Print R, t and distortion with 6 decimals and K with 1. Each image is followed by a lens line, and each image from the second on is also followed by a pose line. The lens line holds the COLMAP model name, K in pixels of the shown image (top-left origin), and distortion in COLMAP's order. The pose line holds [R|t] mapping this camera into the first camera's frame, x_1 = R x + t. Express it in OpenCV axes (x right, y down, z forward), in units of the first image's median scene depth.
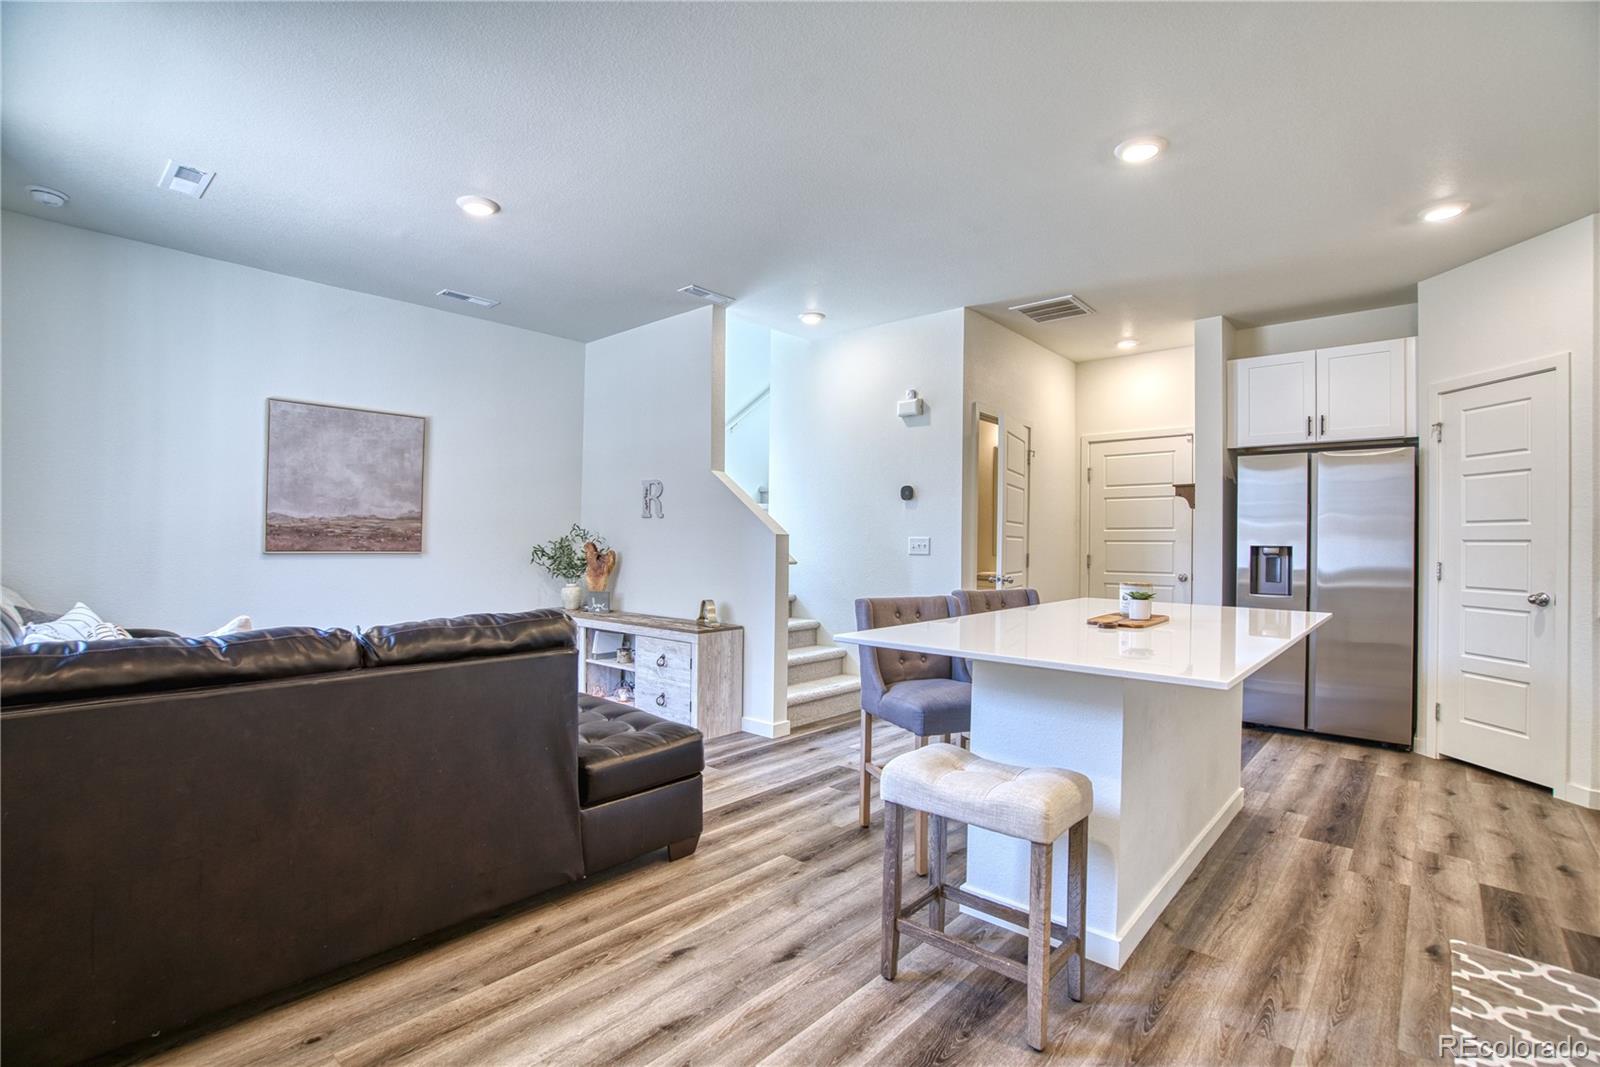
lens RADIAL K [[747.0, 0, 785.0], [0, 747.0, 530.1], [0, 0, 1]] dist [-0.037270, 0.009049]
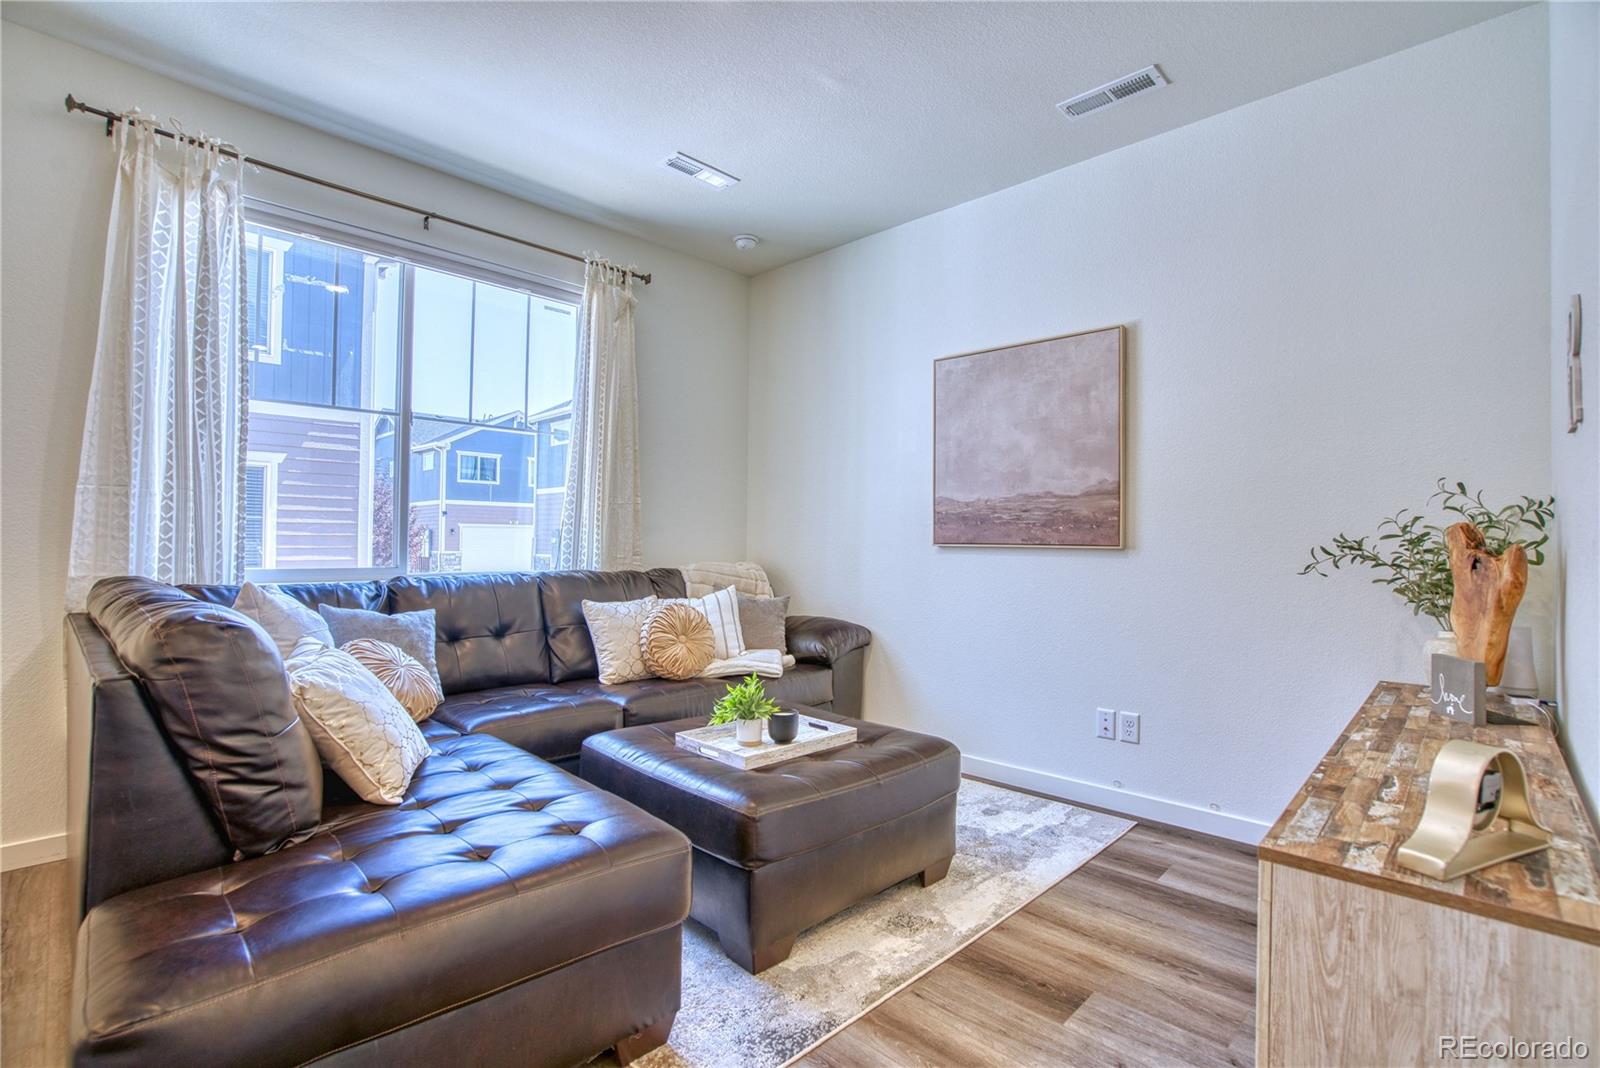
lens RADIAL K [[747.0, 0, 806.1], [0, 747.0, 532.8], [0, 0, 1]] dist [-0.037270, 0.009049]
pose [[-0.037636, -0.024660, -0.998987, 0.131223], [0.000939, 0.999694, -0.024712, 0.034369], [0.999291, -0.001869, -0.037602, 0.814970]]
